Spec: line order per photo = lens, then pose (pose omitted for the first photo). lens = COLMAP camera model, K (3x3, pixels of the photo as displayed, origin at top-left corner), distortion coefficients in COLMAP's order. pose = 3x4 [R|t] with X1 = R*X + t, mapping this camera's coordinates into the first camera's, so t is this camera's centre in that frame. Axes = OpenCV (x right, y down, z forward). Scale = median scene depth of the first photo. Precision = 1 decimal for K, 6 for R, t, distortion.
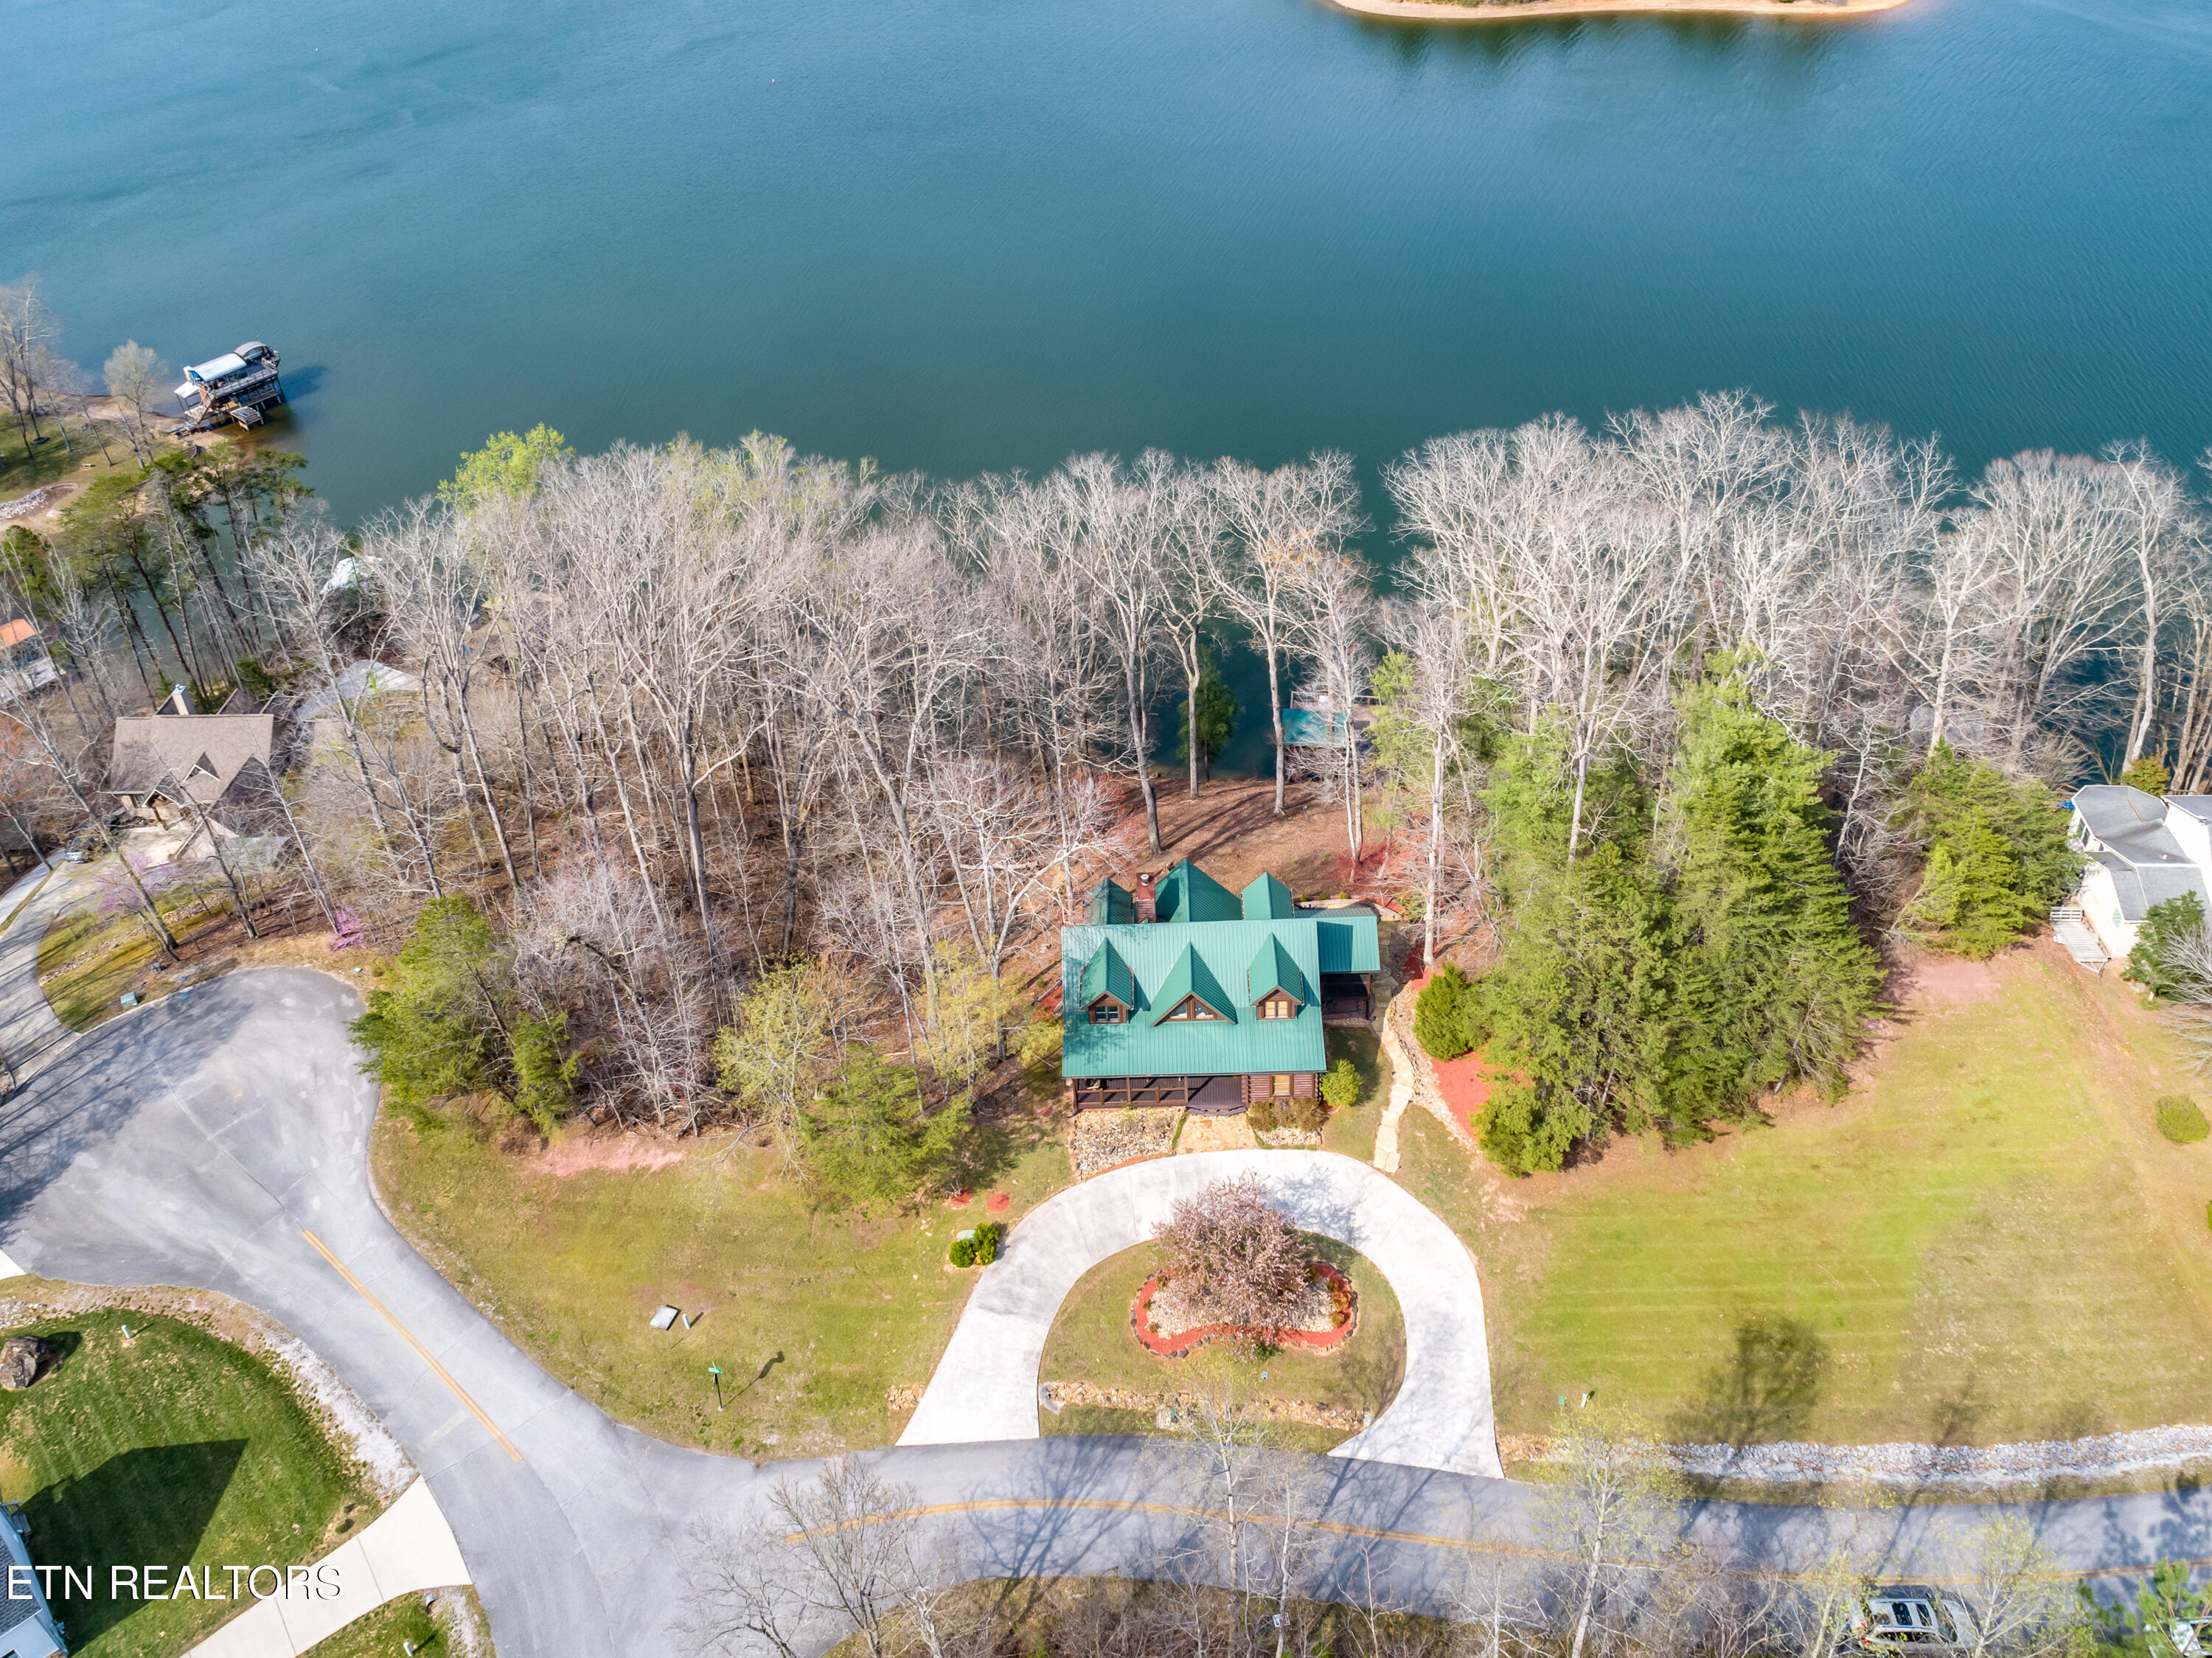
lens RADIAL K [[1547.2, 0, 1106.3], [0, 1547.2, 710.0], [0, 0, 1]] dist [-0.020304, -0.002531]
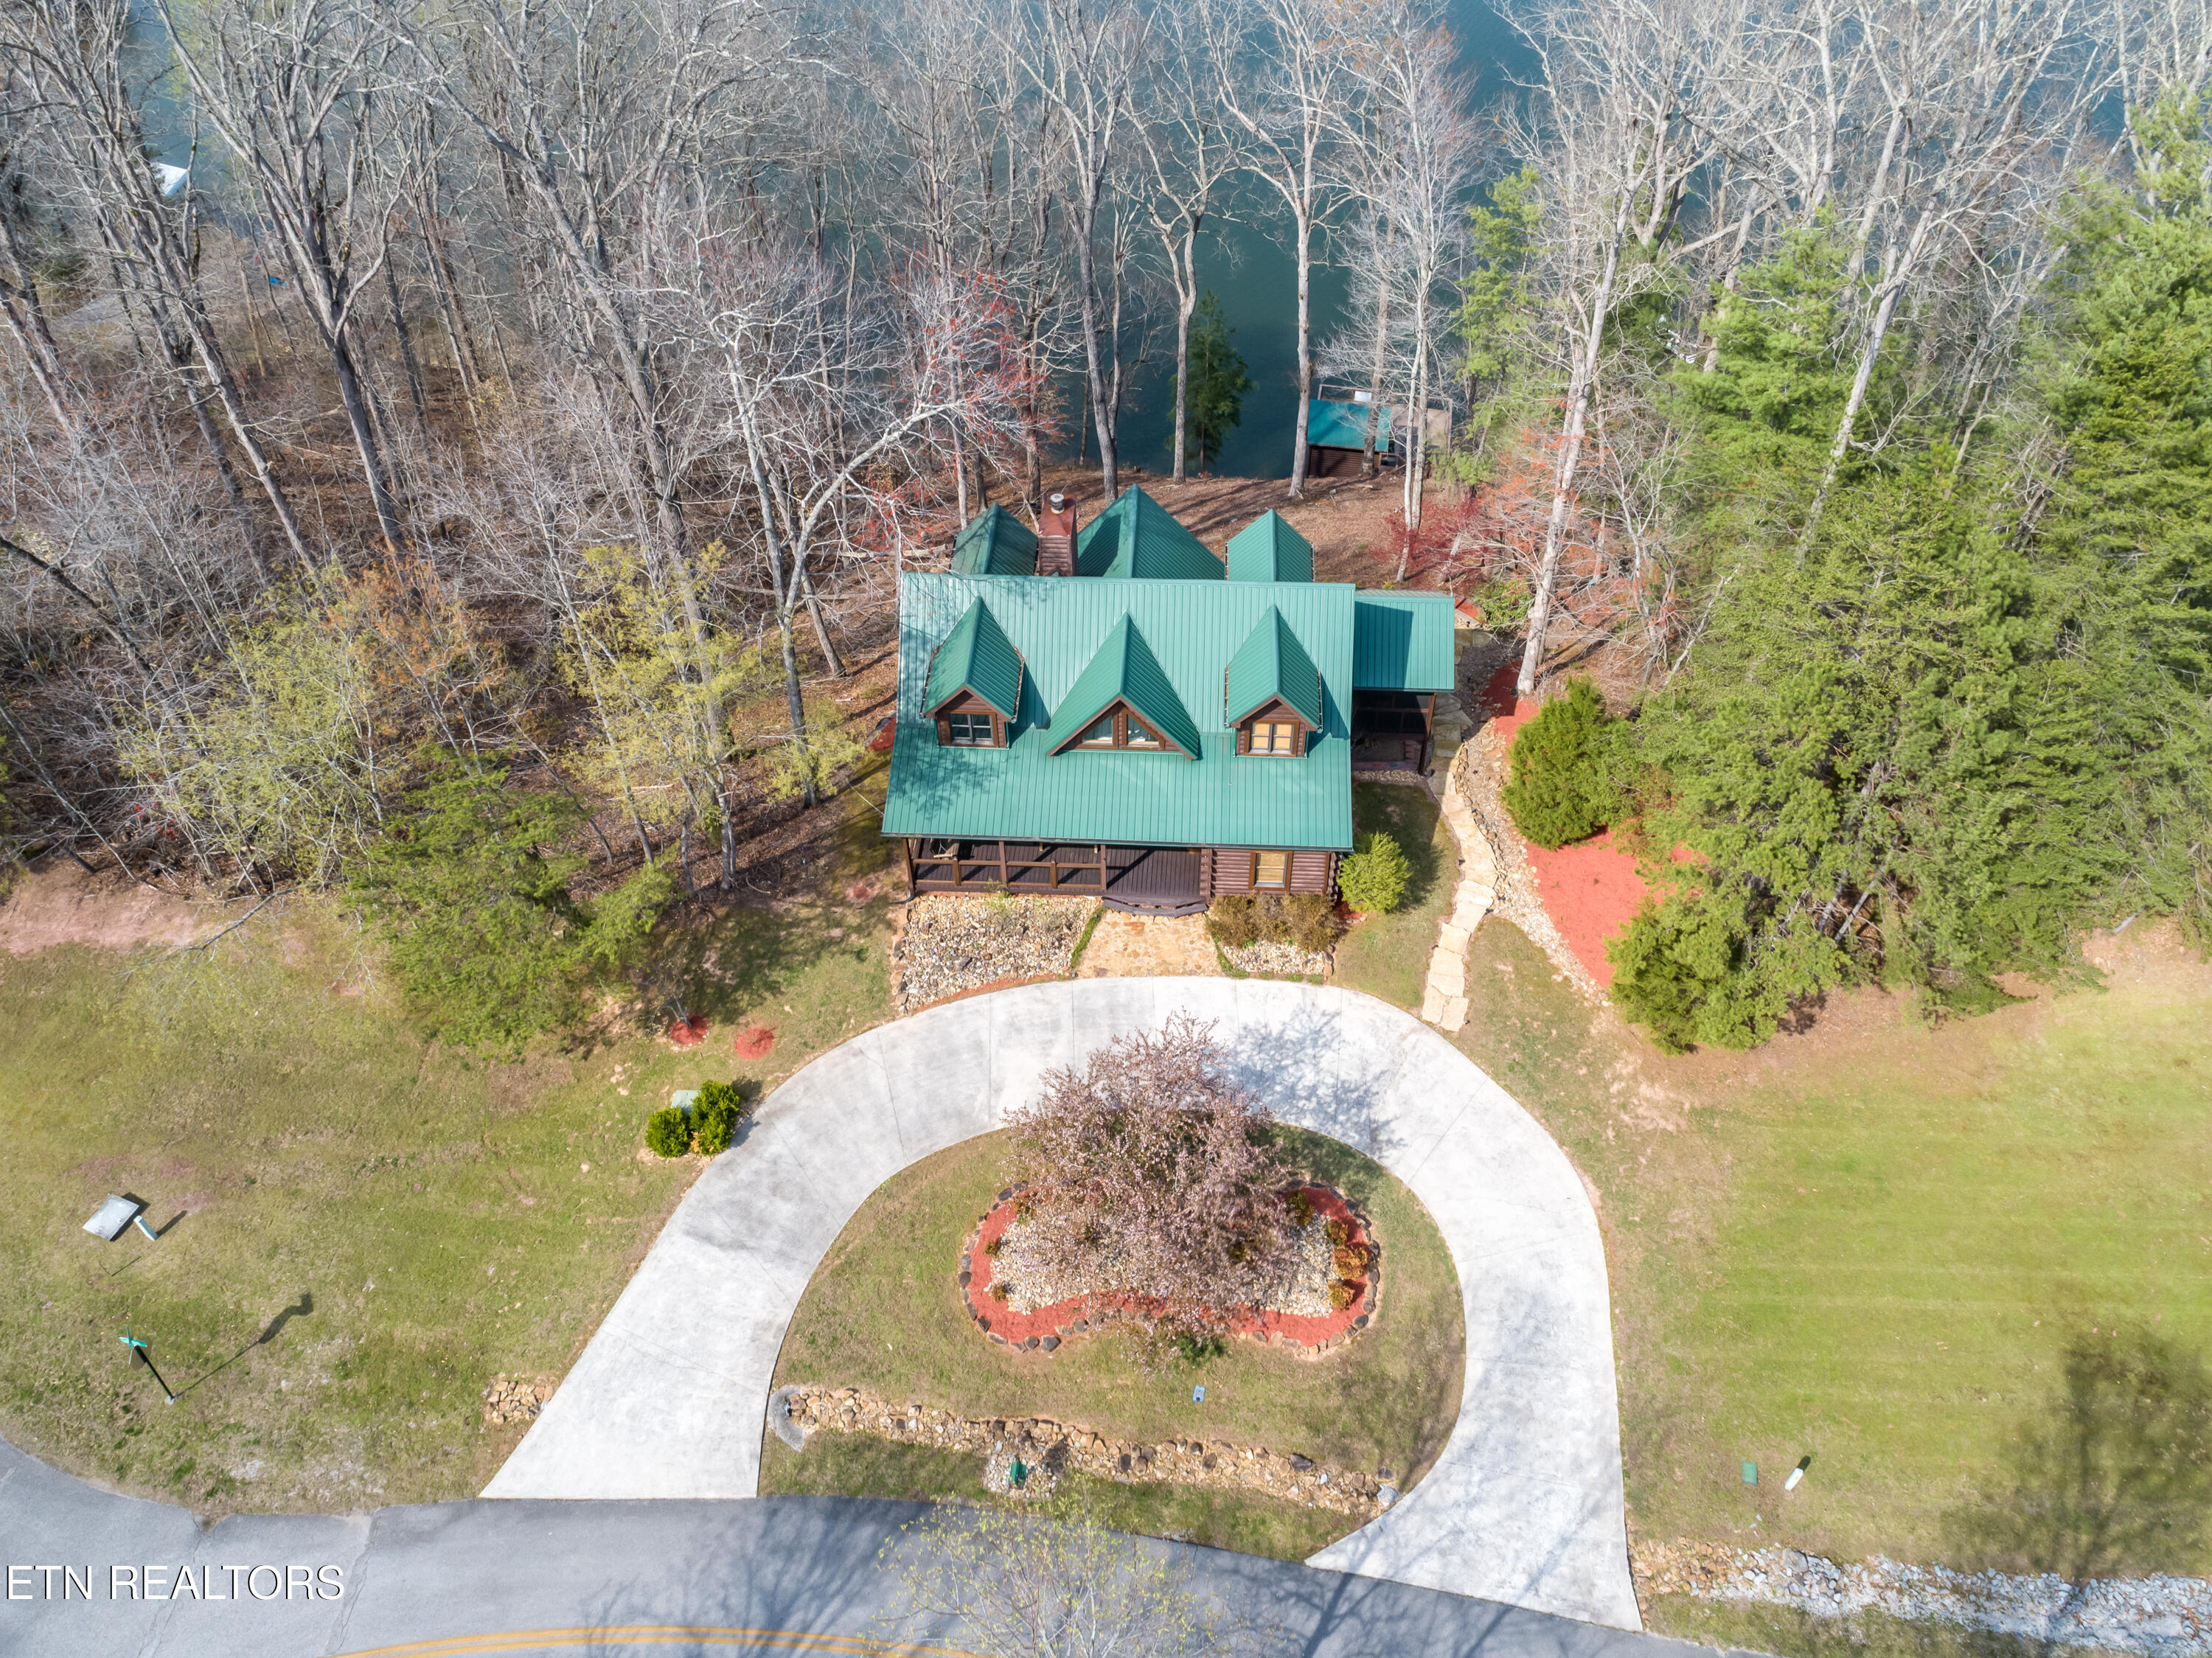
lens RADIAL K [[1555.1, 0, 1139.2], [0, 1555.1, 827.9], [0, 0, 1]] dist [-0.035355, 0.000307]
pose [[0.997922, 0.058014, 0.028048, 0.049960], [-0.062562, 0.976541, 0.206045, 0.116776], [-0.015437, -0.207372, 0.978140, 0.459927]]
